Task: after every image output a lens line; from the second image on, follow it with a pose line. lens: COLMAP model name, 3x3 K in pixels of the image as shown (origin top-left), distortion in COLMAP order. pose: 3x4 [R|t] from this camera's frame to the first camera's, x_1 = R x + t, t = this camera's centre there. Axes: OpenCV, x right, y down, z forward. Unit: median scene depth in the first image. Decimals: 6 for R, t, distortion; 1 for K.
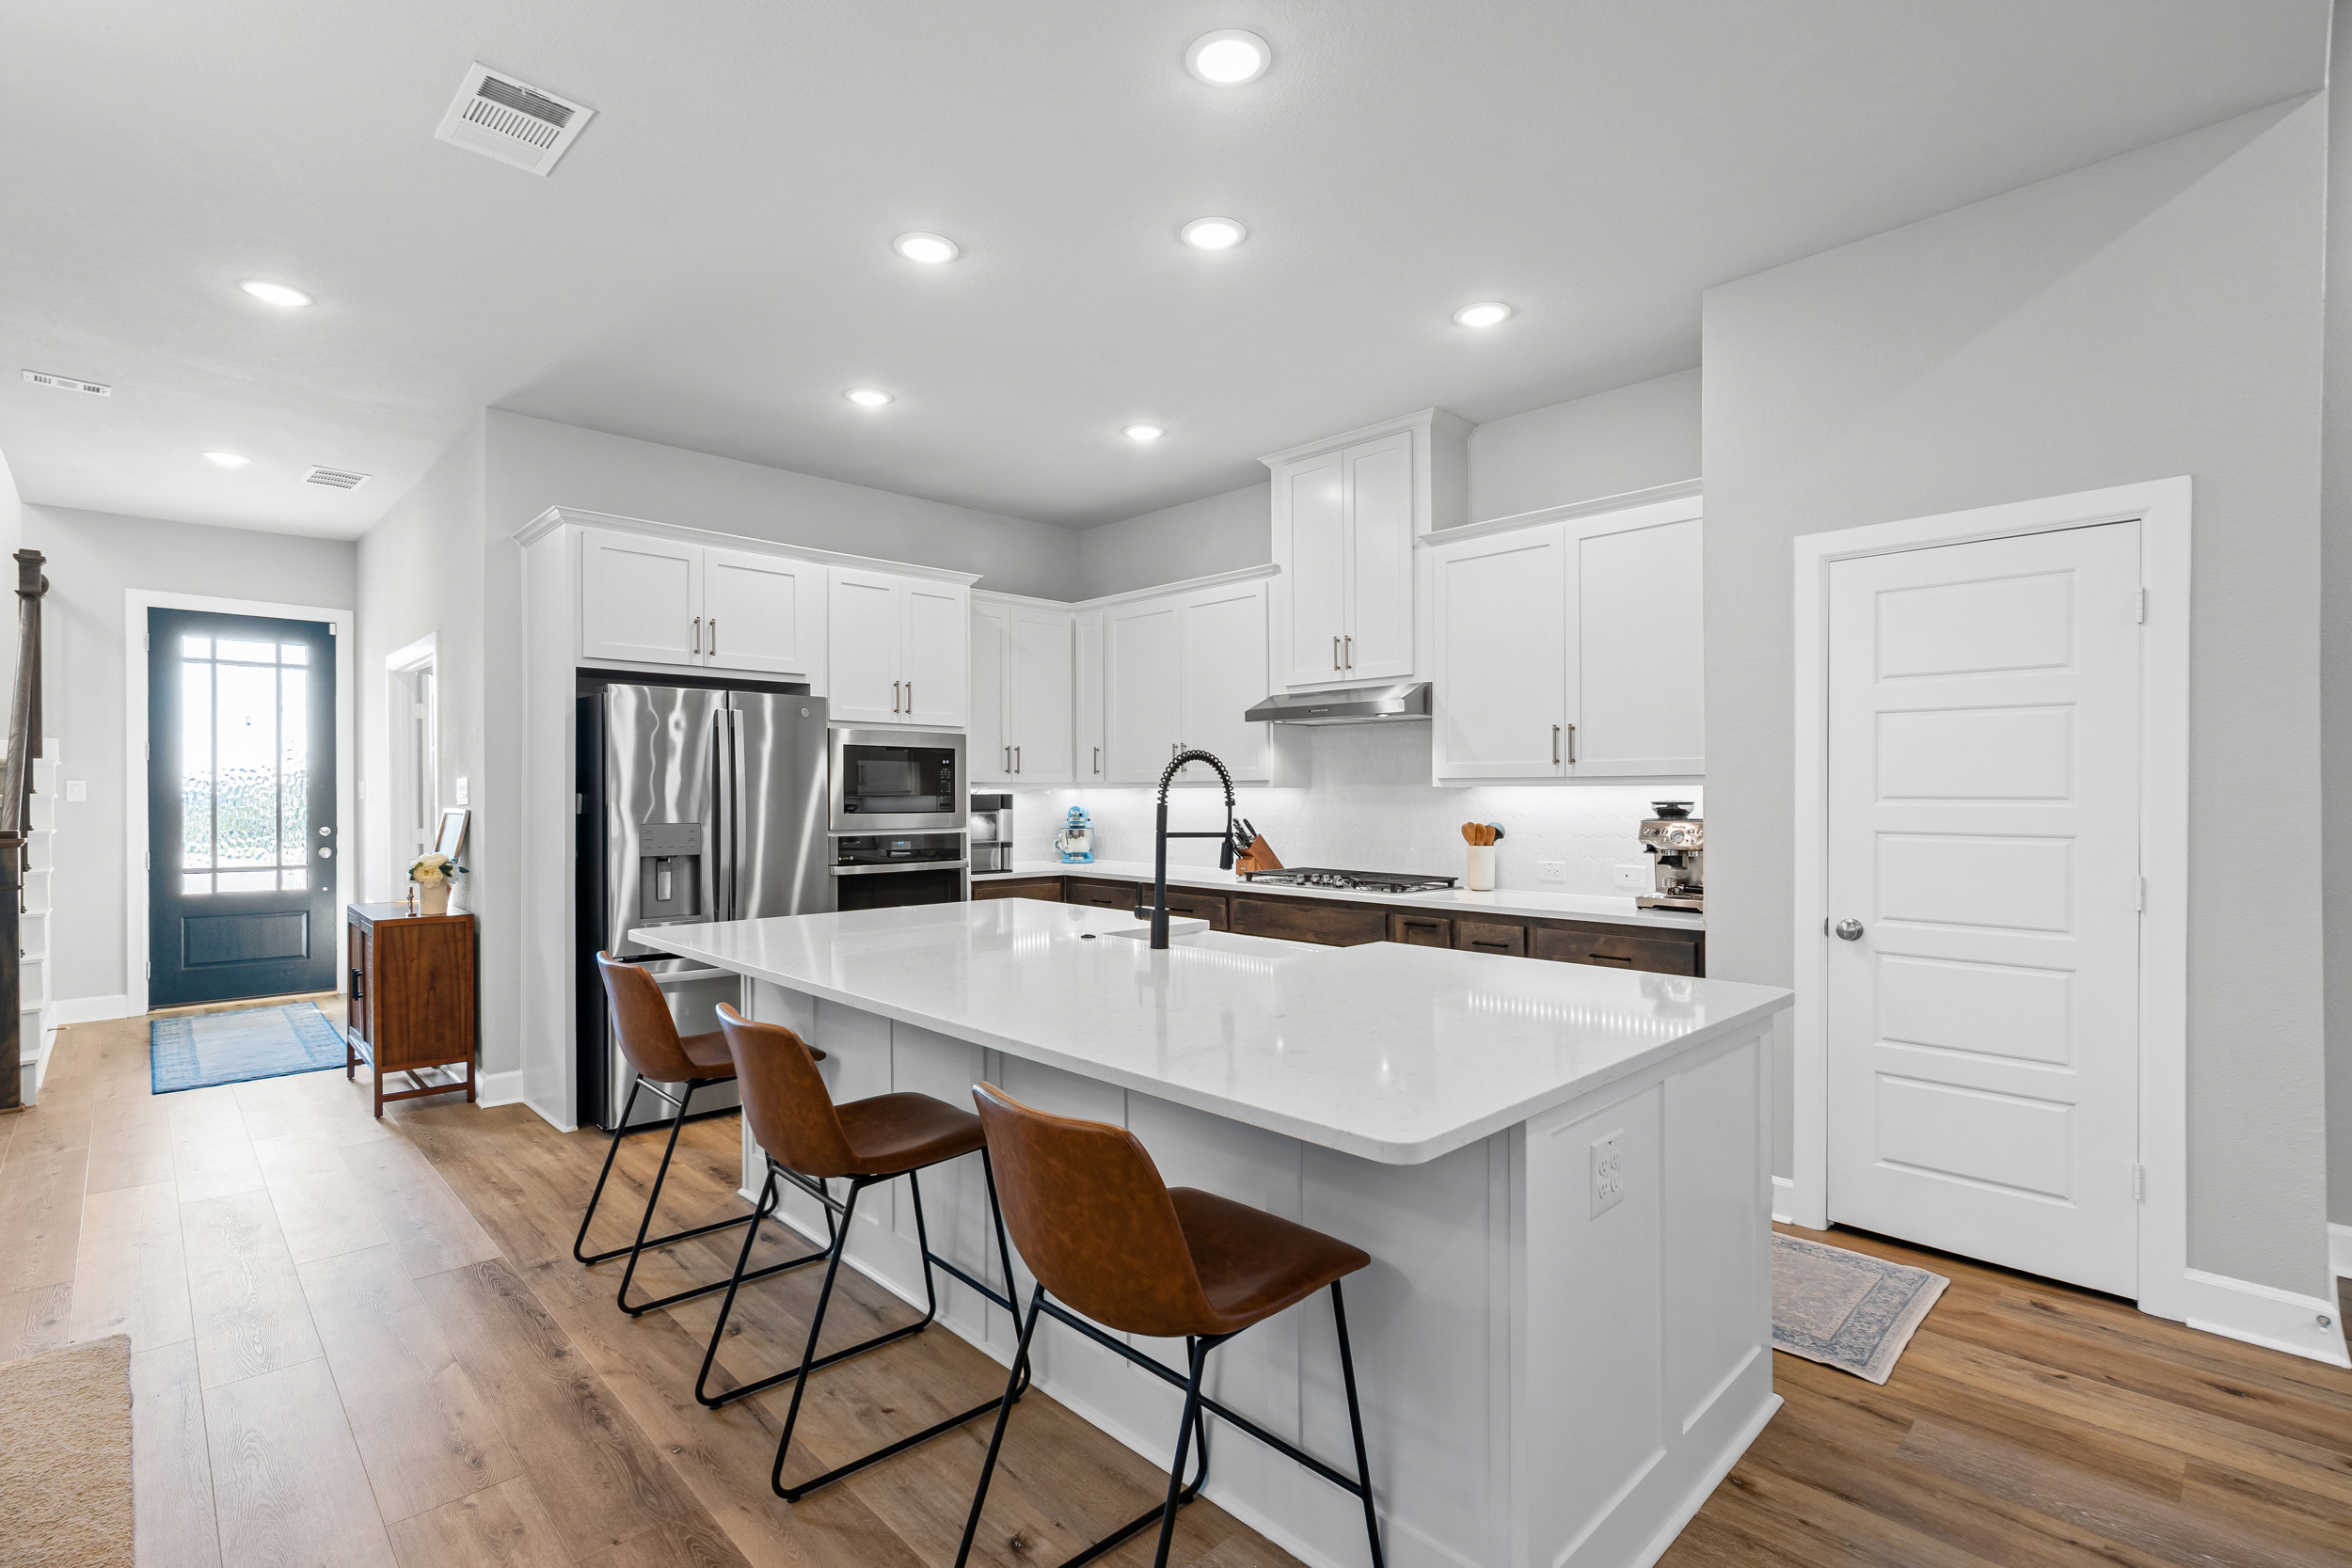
lens RADIAL K [[1077.1, 0, 1156.0], [0, 1077.1, 796.9], [0, 0, 1]] dist [-0.000921, 0.000602]
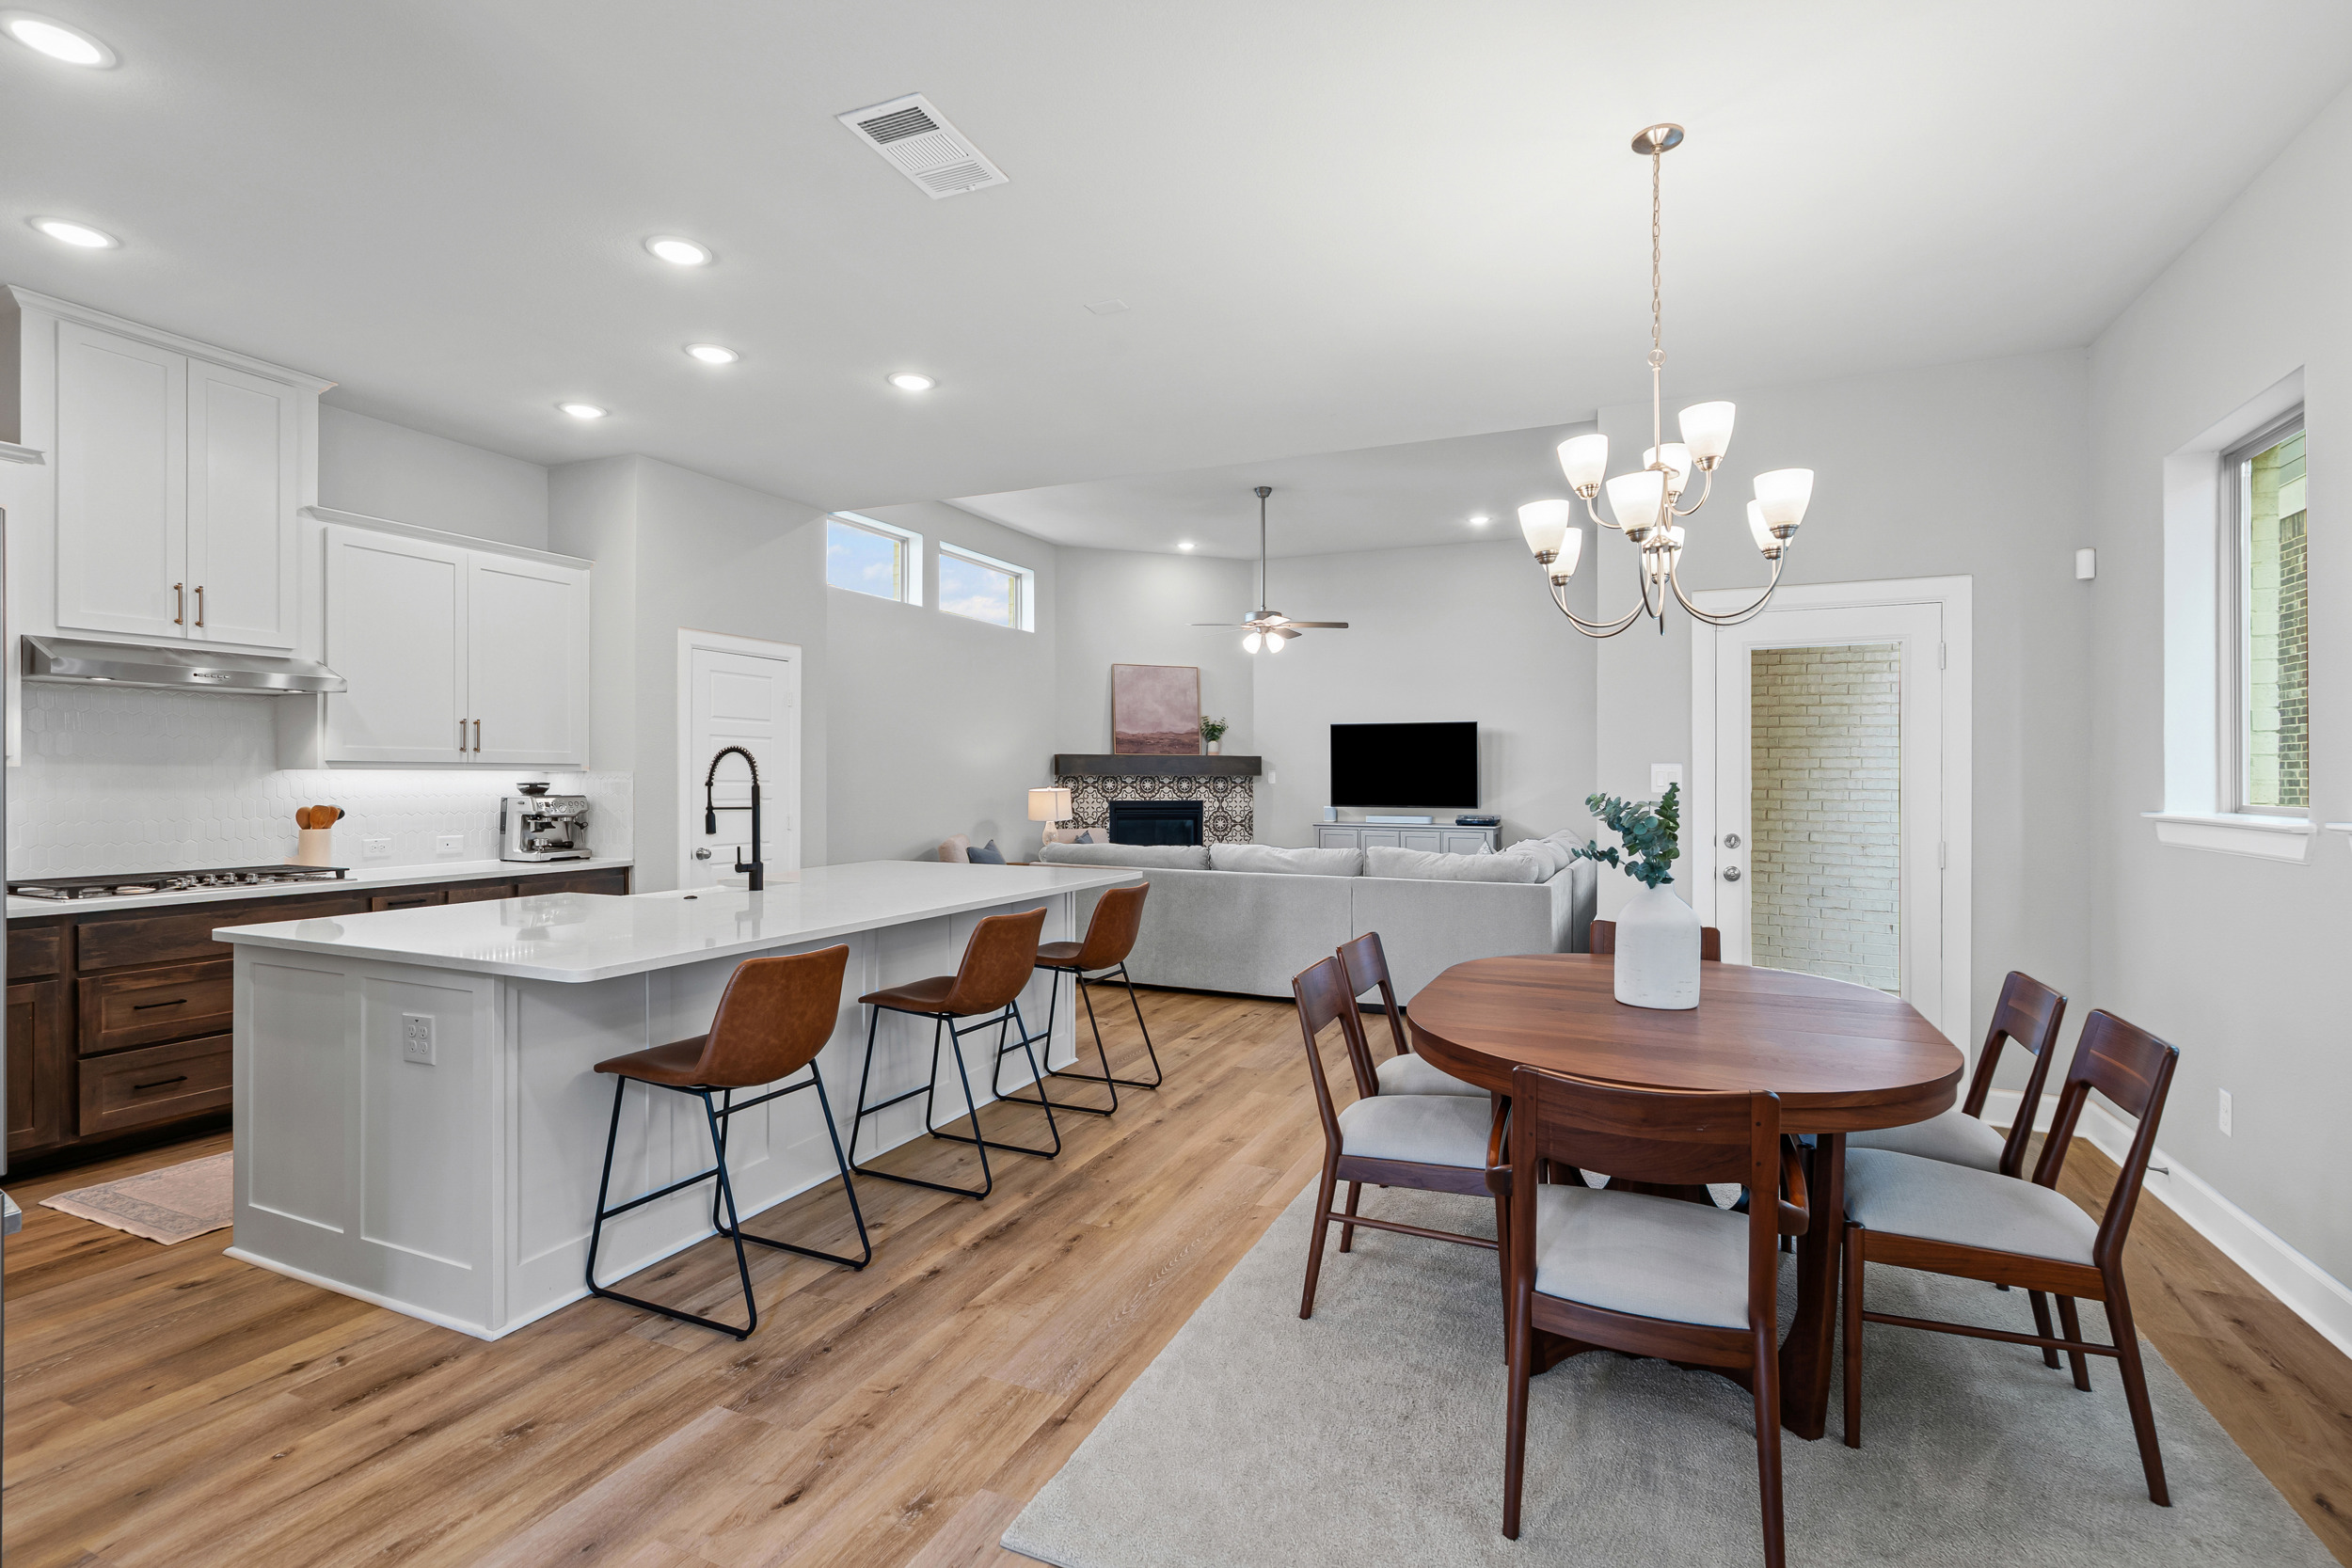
lens RADIAL K [[1100.3, 0, 1176.0], [0, 1100.3, 784.0], [0, 0, 1]] dist [0.000739, 0.000306]
pose [[-0.380338, -0.005166, 0.924833, -0.844779], [0.002545, 0.999975, 0.006632, -0.000620], [-0.924844, 0.004876, -0.380316, 0.592528]]
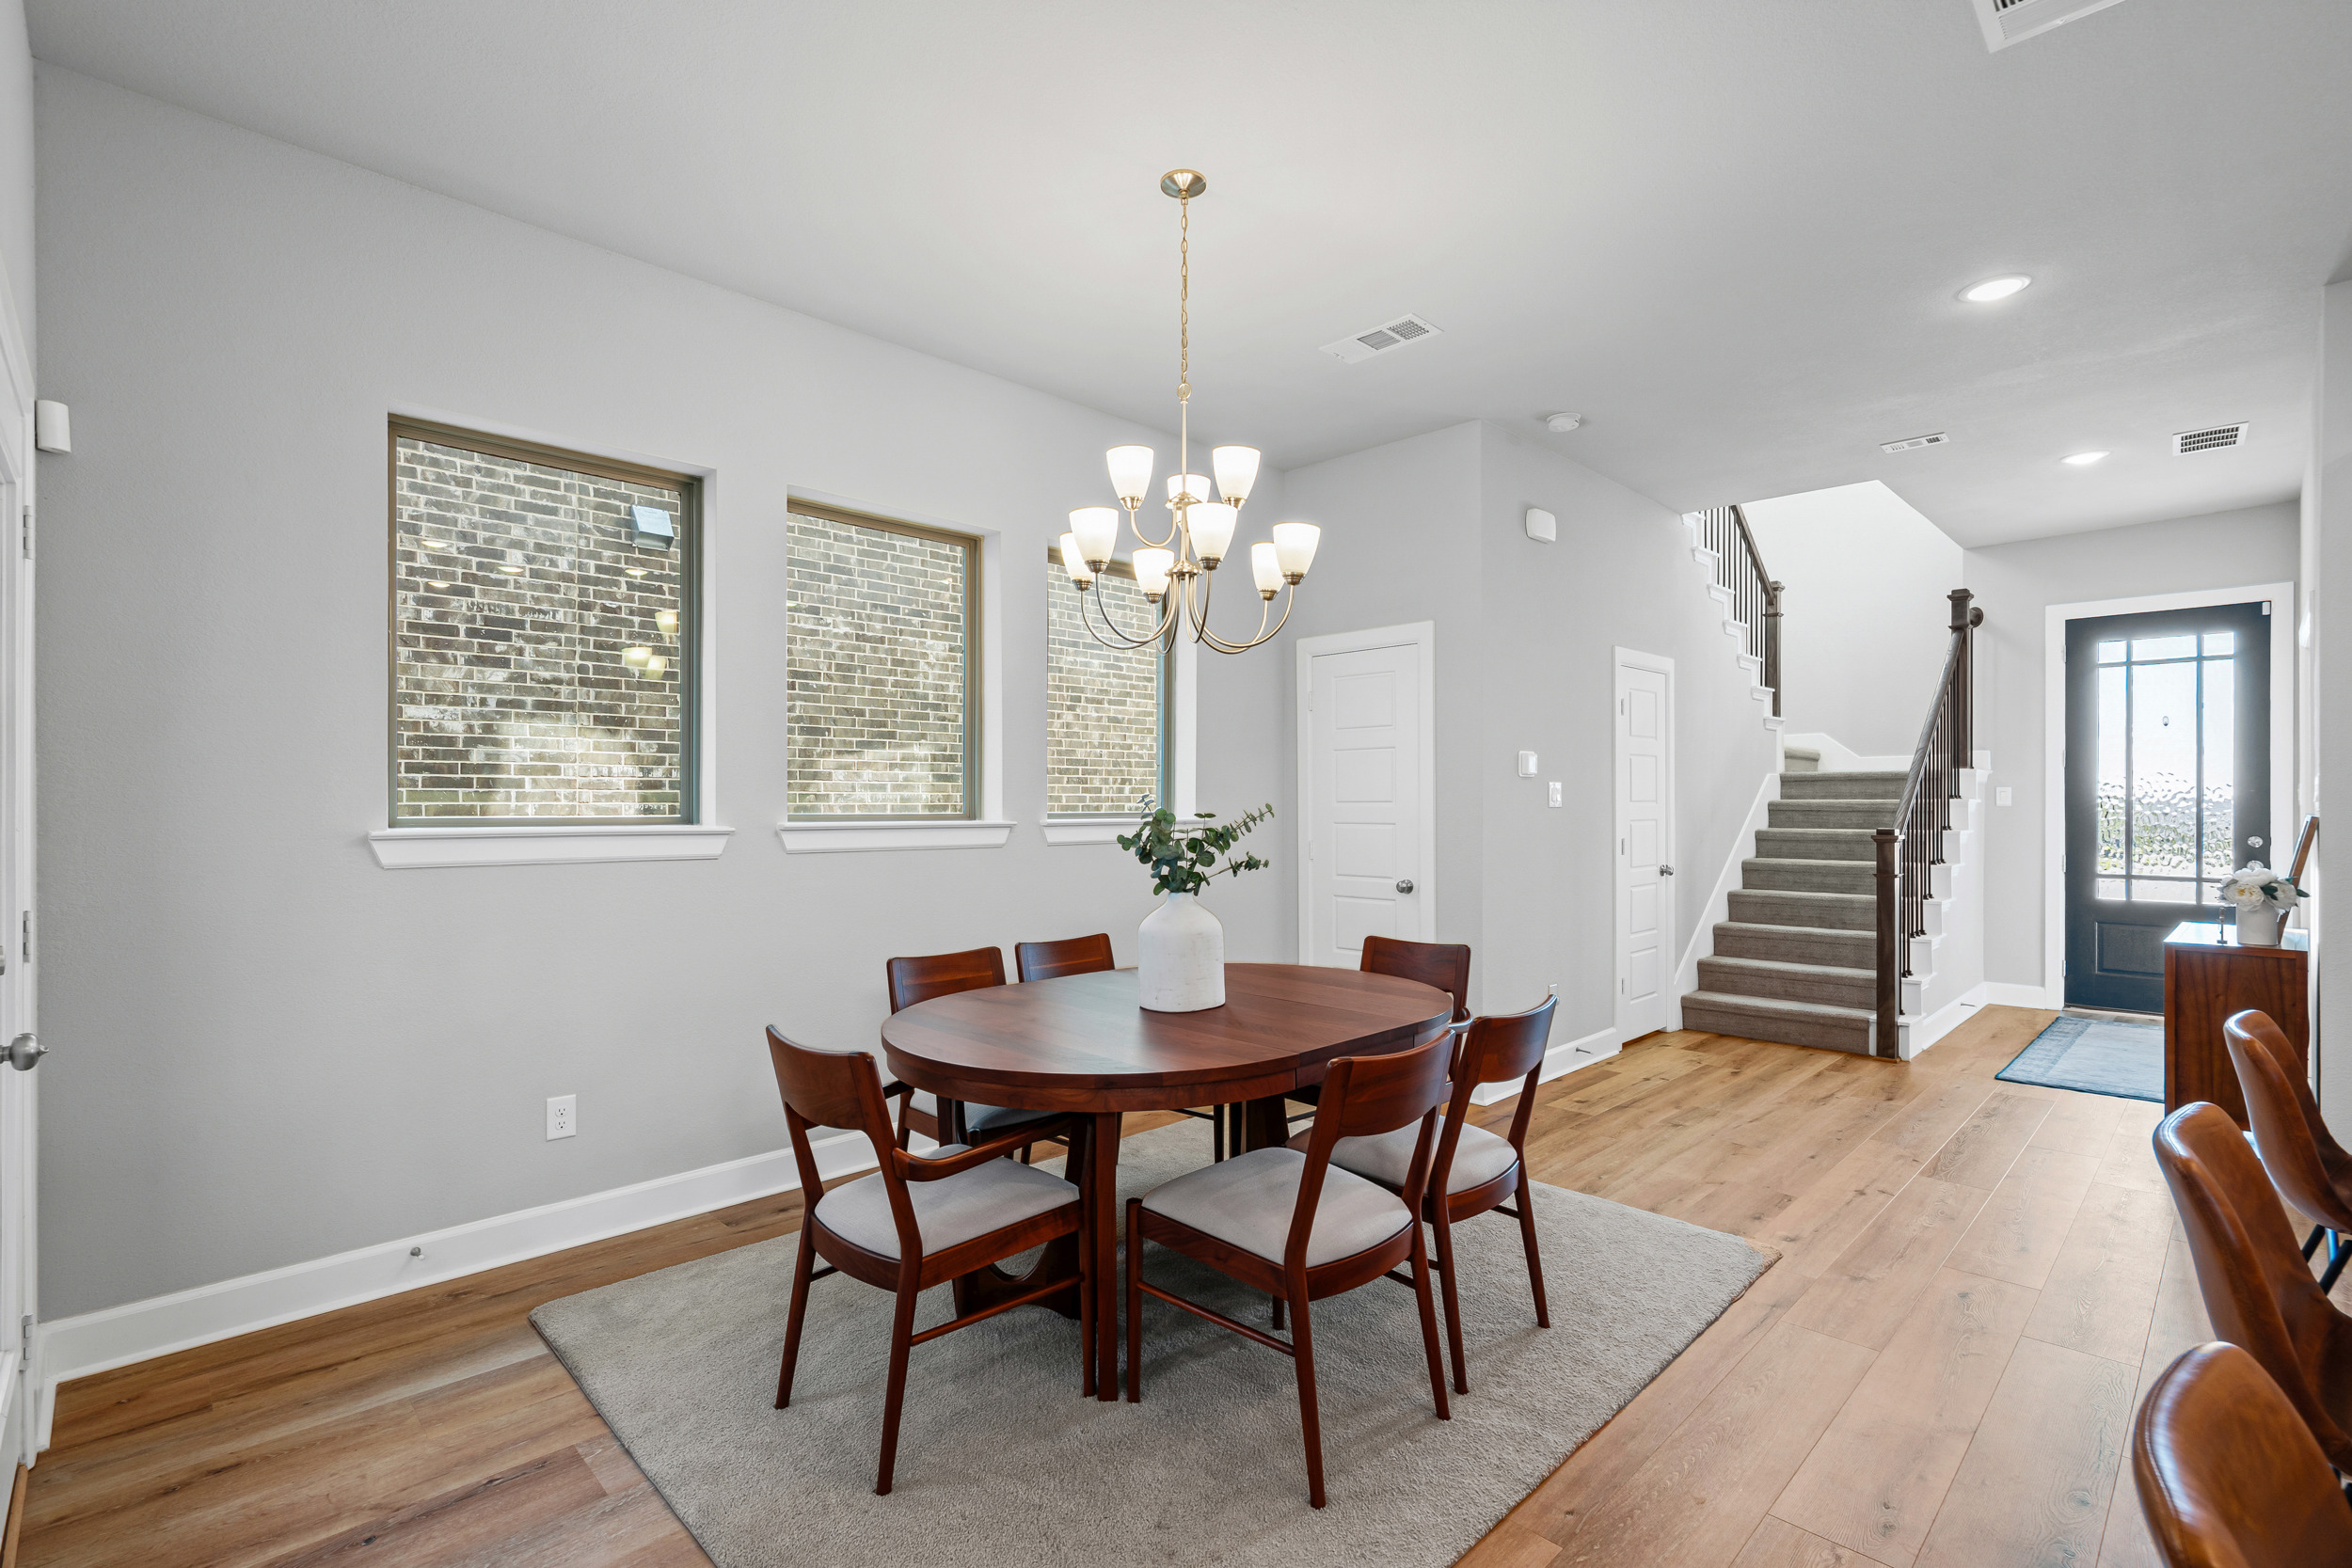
lens RADIAL K [[1074.7, 0, 1193.5], [0, 1074.7, 807.5], [0, 0, 1]] dist [0.000228, 0.000315]
pose [[0.027581, 0.004166, -0.999611, 0.101561], [-0.003432, 0.999986, 0.004073, 0.004846], [0.999614, 0.003318, 0.027595, 0.159770]]
